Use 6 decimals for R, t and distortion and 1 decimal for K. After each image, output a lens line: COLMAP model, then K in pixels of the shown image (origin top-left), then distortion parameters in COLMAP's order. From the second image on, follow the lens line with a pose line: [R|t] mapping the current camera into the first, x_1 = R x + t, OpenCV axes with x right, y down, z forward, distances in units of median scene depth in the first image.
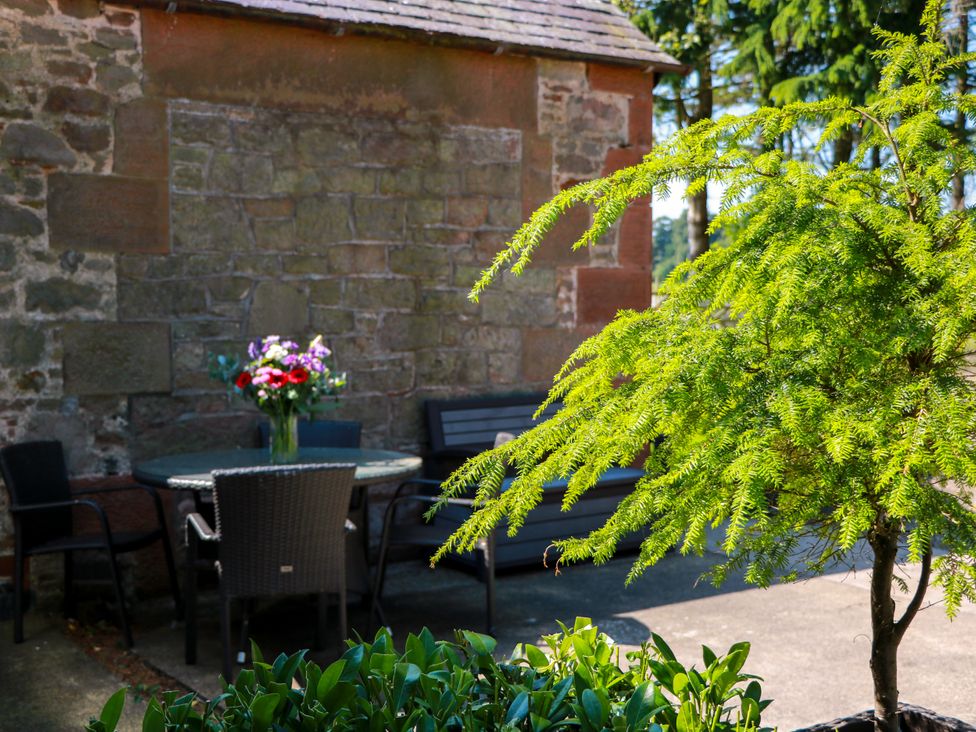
lens RADIAL K [[1250.1, 0, 491.2], [0, 1250.1, 372.1], [0, 0, 1]] dist [0.003374, 0.000000]
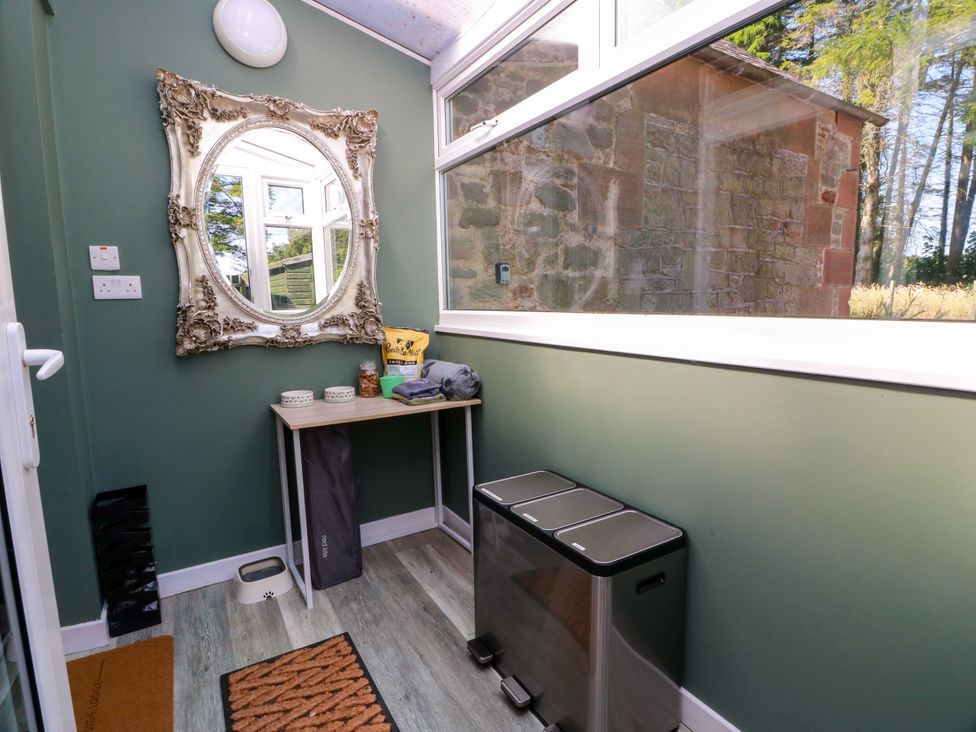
lens RADIAL K [[508.1, 0, 486.2], [0, 508.1, 362.4], [0, 0, 1]] dist [-0.003569, -0.012264]
pose [[0.999450, -0.009086, -0.031895, -0.406547], [0.011370, 0.997328, 0.072165, 0.009299], [0.031155, -0.072488, 0.996883, 0.419684]]
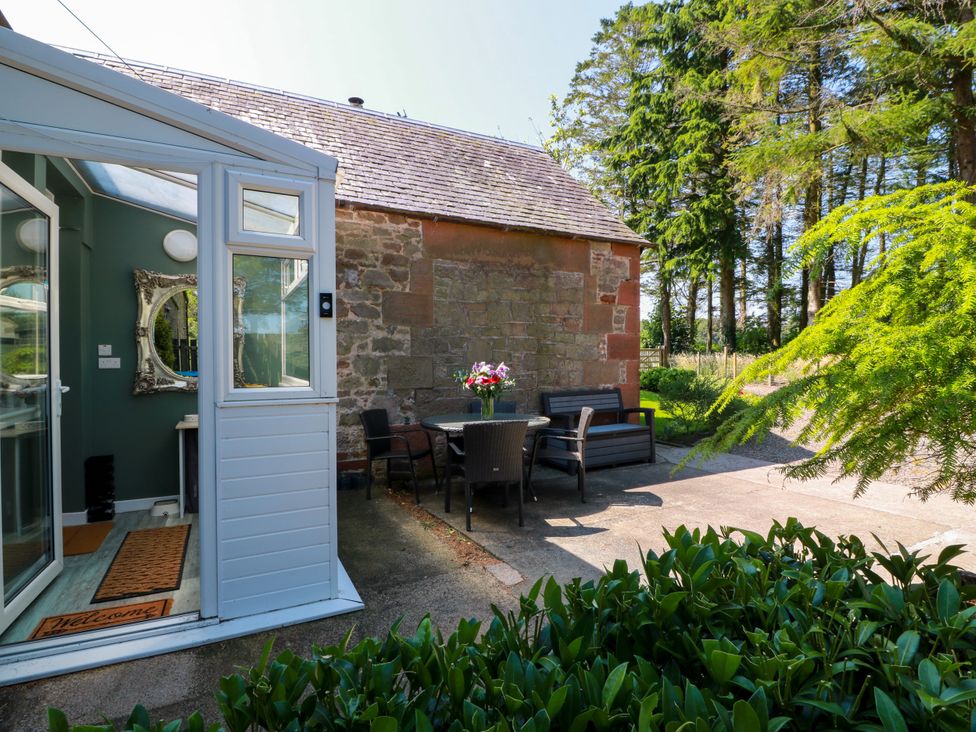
lens RADIAL K [[508.1, 0, 490.0], [0, 508.1, 361.3], [0, 0, 1]] dist [-0.003569, -0.012264]
pose [[0.995619, 0.000394, -0.093506, -0.067285], [-0.004740, 0.998918, -0.046266, 0.009872], [0.093387, 0.046506, 0.994543, 0.094488]]
